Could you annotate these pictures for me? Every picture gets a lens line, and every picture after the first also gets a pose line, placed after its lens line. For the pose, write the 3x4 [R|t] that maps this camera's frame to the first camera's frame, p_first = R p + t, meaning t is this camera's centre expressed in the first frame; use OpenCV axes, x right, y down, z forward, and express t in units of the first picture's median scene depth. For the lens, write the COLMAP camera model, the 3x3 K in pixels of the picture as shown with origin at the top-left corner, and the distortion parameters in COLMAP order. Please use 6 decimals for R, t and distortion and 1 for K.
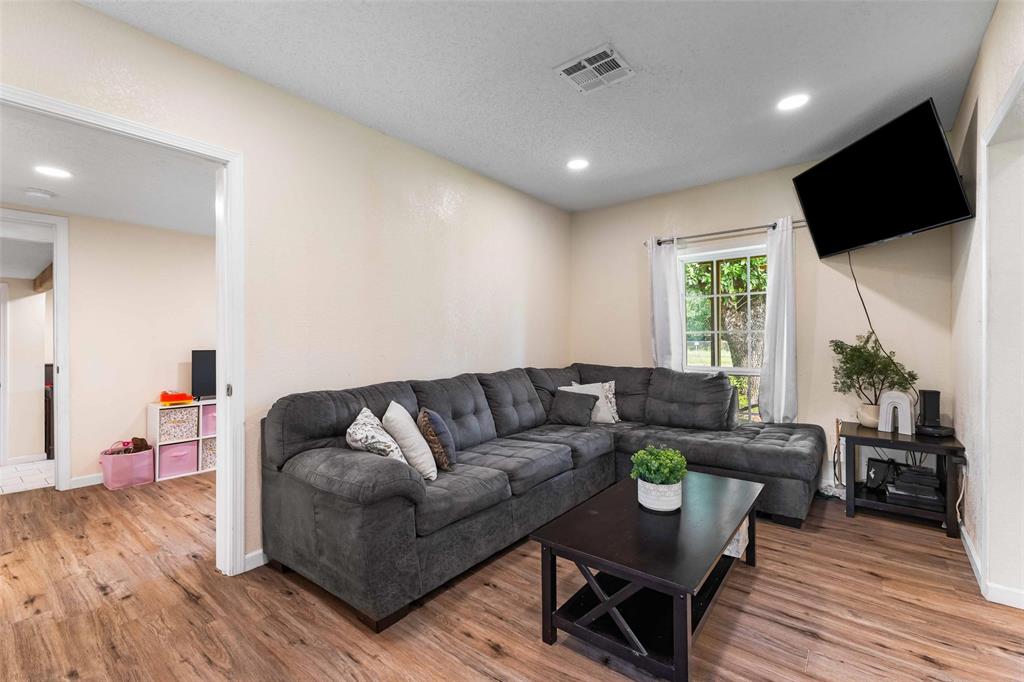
lens RADIAL K [[441.8, 0, 516.0], [0, 441.8, 339.2], [0, 0, 1]] dist [0.001718, -0.000194]
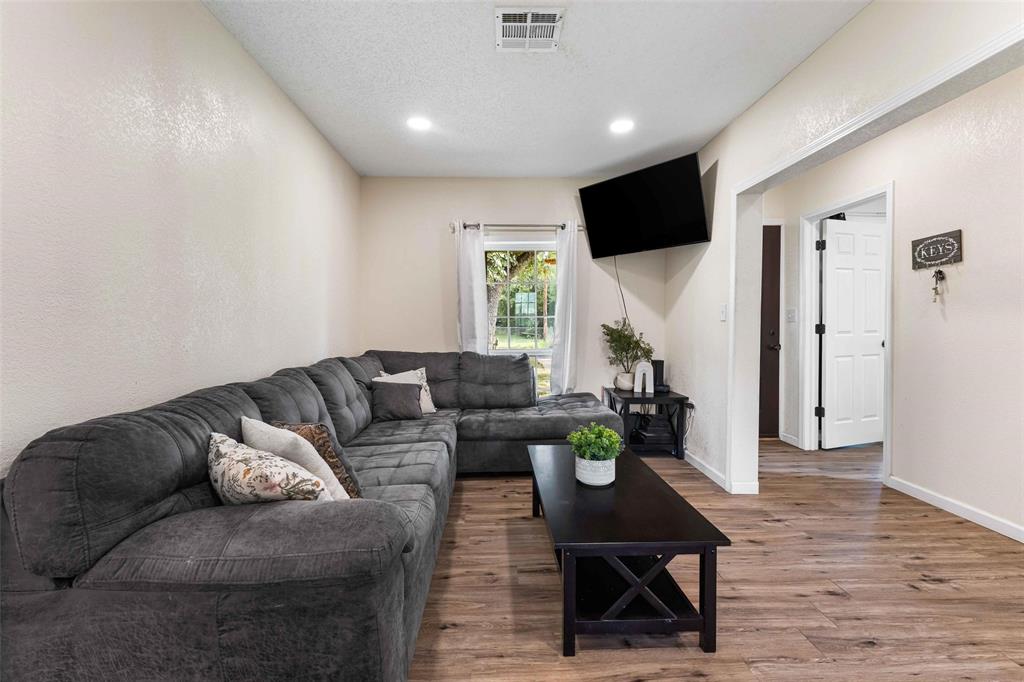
lens RADIAL K [[444.4, 0, 511.8], [0, 444.4, 337.2], [0, 0, 1]] dist [0.008376, -0.000442]
pose [[0.763033, -0.015348, 0.646177, -0.315736], [-0.002438, 0.999643, 0.026623, 0.005639], [-0.646354, -0.021890, 0.762723, 0.206722]]
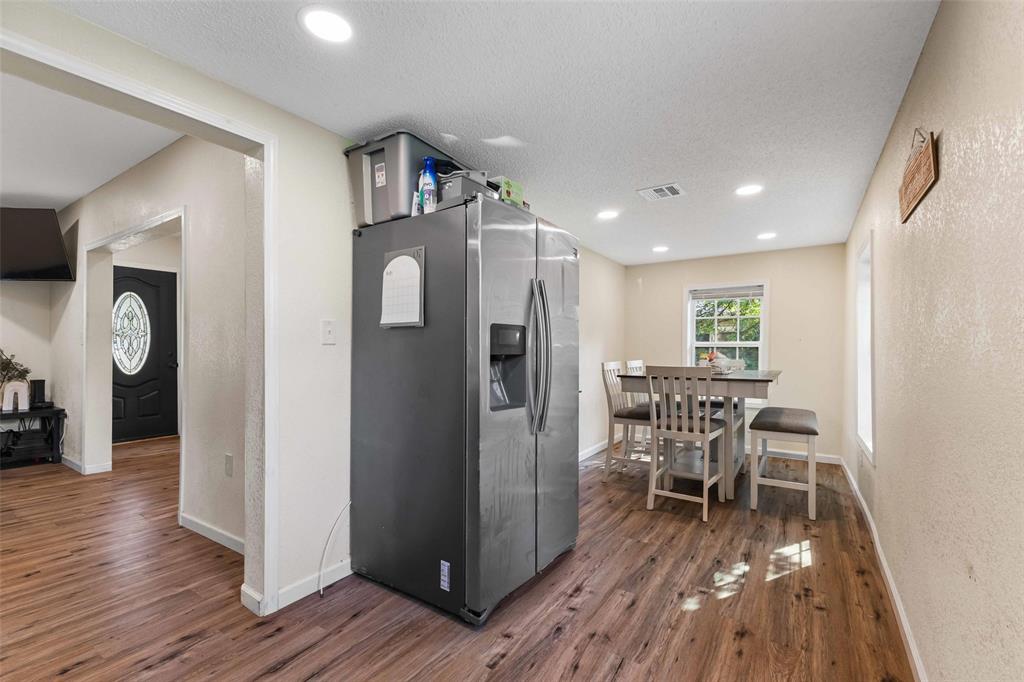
lens RADIAL K [[448.7, 0, 512.3], [0, 448.7, 346.1], [0, 0, 1]] dist [0.007505, -0.000127]
pose [[-0.087008, 0.006443, 0.996187, -0.740387], [-0.001406, 0.999977, -0.006590, 0.005687], [-0.996207, -0.001974, -0.086997, -0.486025]]
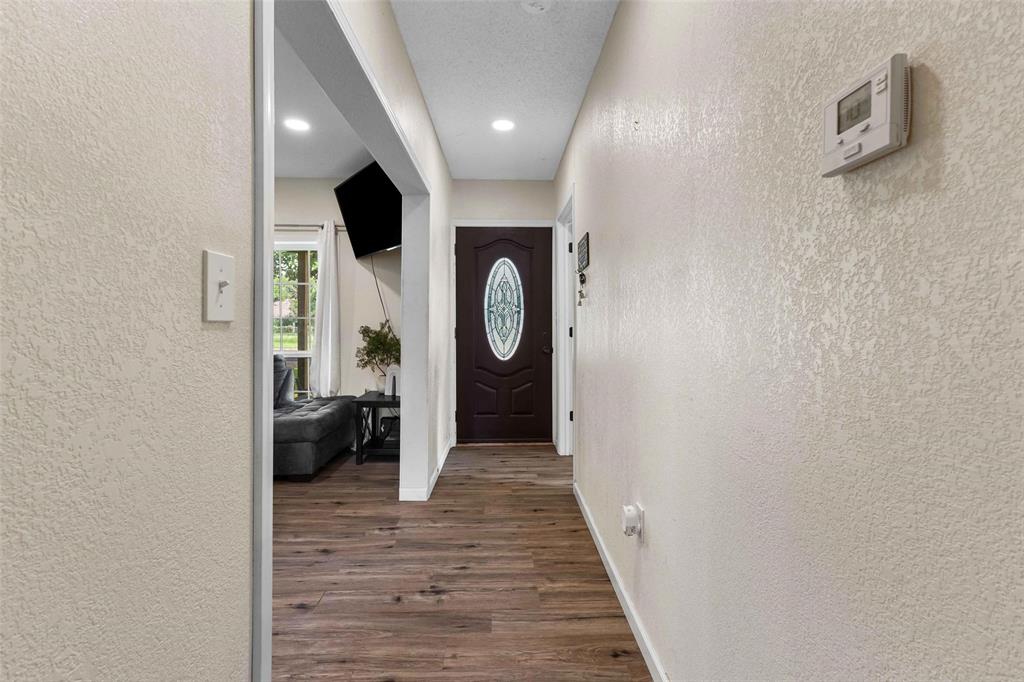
lens RADIAL K [[445.4, 0, 510.8], [0, 445.4, 334.4], [0, 0, 1]] dist [-0.000112, -0.000102]
pose [[0.762024, -0.006436, 0.647517, 0.237399], [-0.007499, 0.999796, 0.018762, -0.001723], [-0.647506, -0.019153, 0.761820, -0.236653]]
